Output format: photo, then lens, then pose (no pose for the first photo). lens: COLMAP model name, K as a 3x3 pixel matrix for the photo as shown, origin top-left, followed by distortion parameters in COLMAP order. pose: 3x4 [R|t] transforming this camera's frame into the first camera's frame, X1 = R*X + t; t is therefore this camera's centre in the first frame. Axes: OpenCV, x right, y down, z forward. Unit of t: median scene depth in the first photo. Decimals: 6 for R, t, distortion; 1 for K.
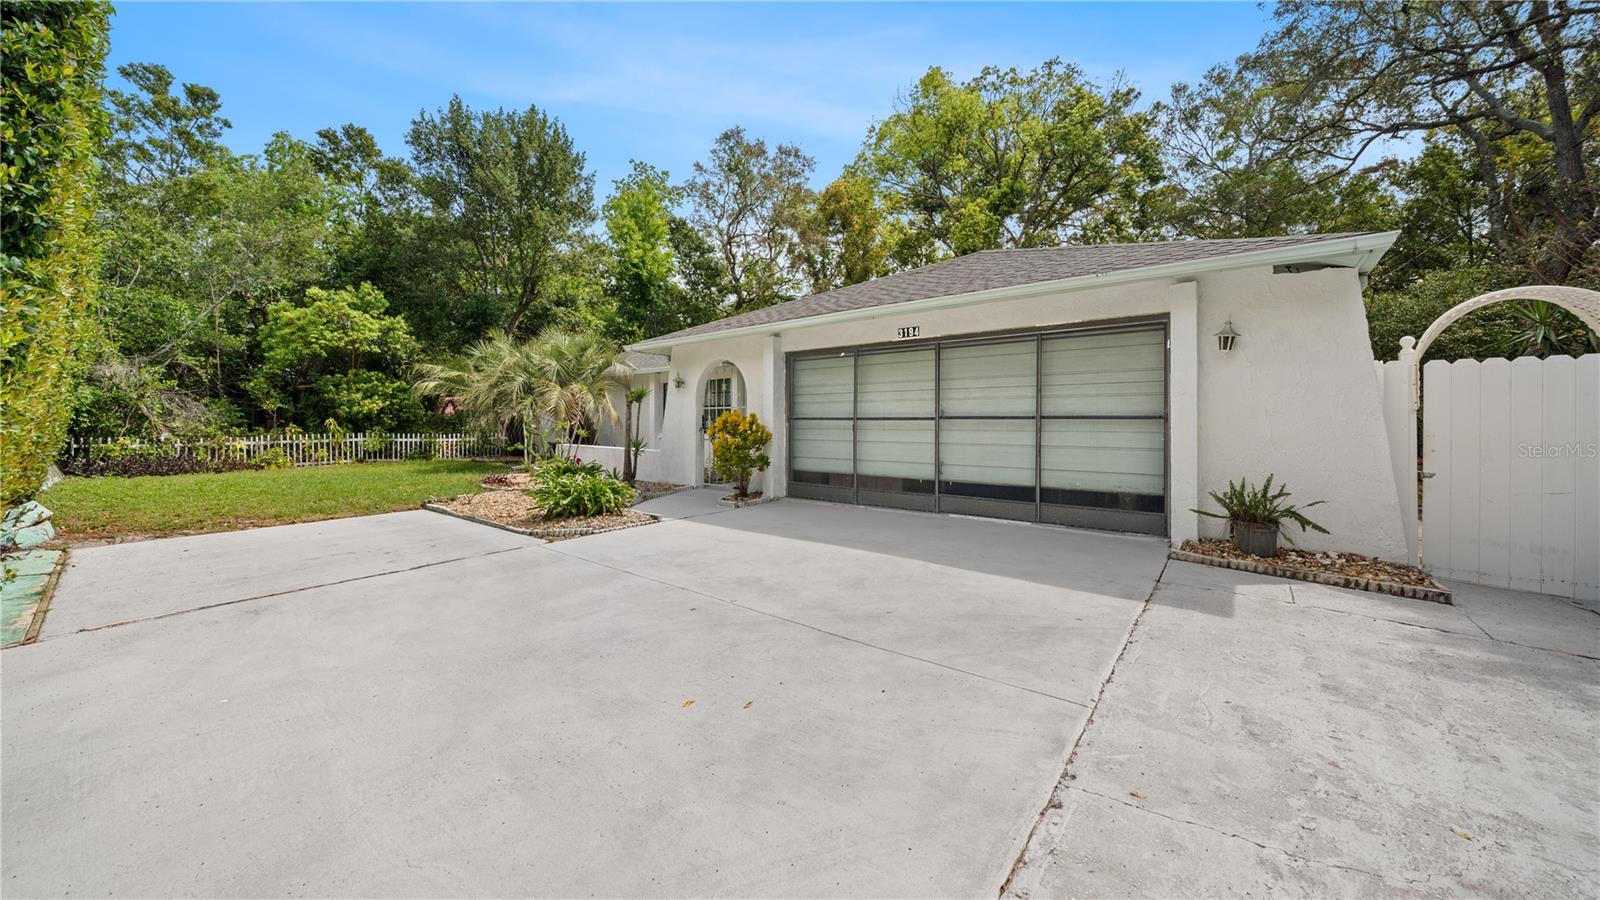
lens RADIAL K [[545.6, 0, 794.8], [0, 545.6, 436.5], [0, 0, 1]] dist [-0.004765, -0.000307]
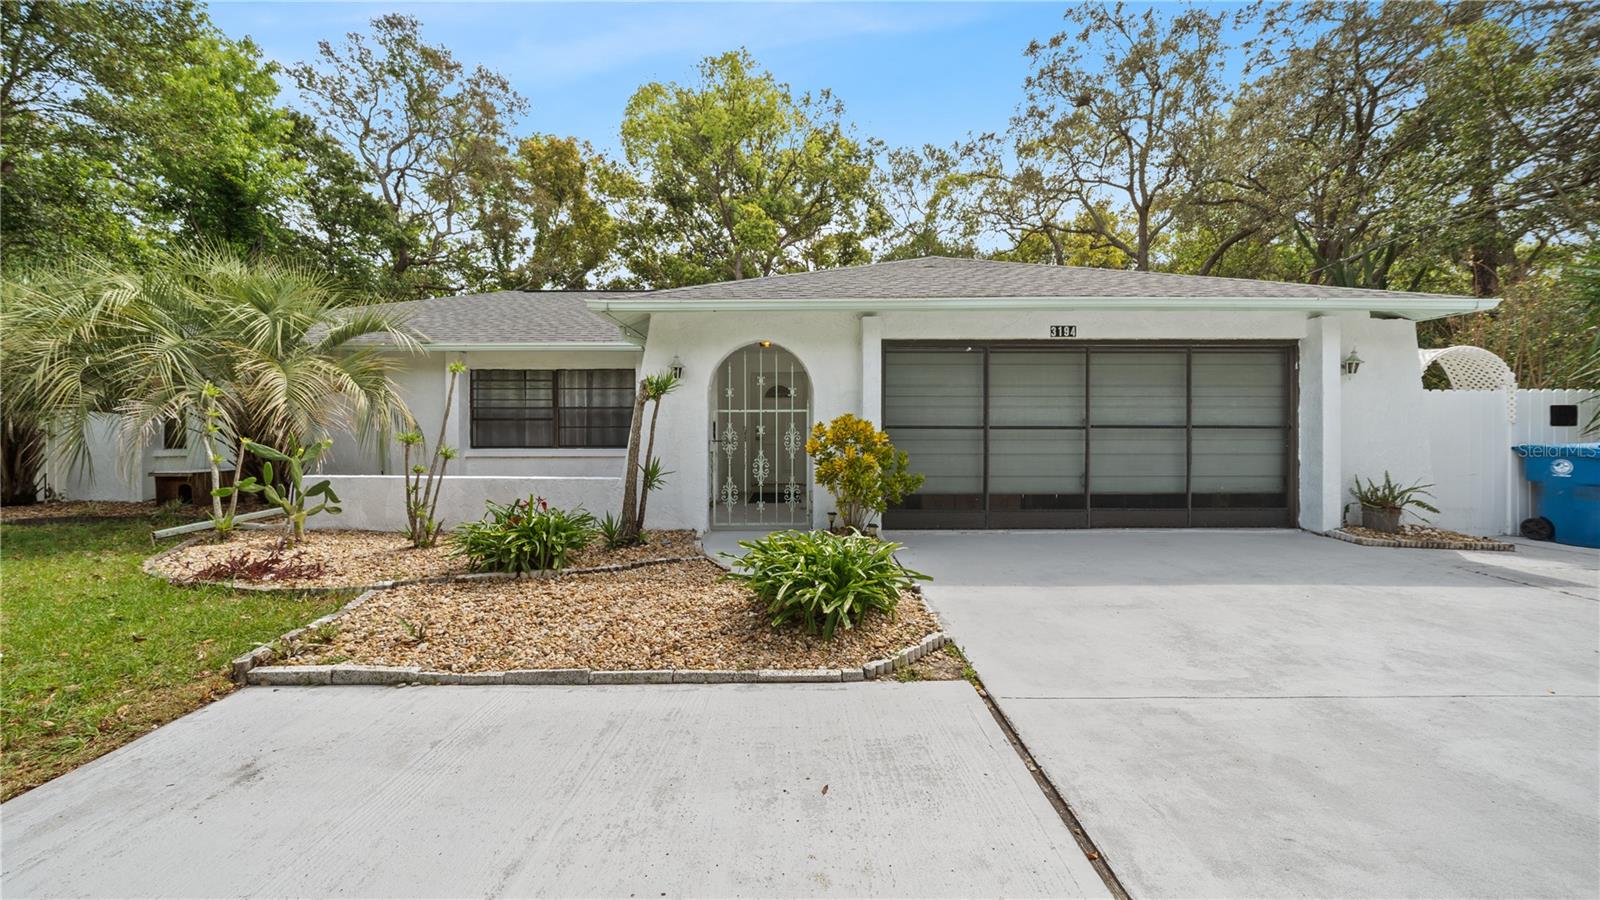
lens RADIAL K [[545.6, 0, 798.9], [0, 545.6, 445.2], [0, 0, 1]] dist [-0.004765, -0.000307]
pose [[0.778522, -0.016666, 0.627396, -0.679023], [0.017838, 0.999831, 0.004424, -0.015022], [-0.627364, 0.007748, 0.778688, 0.564850]]
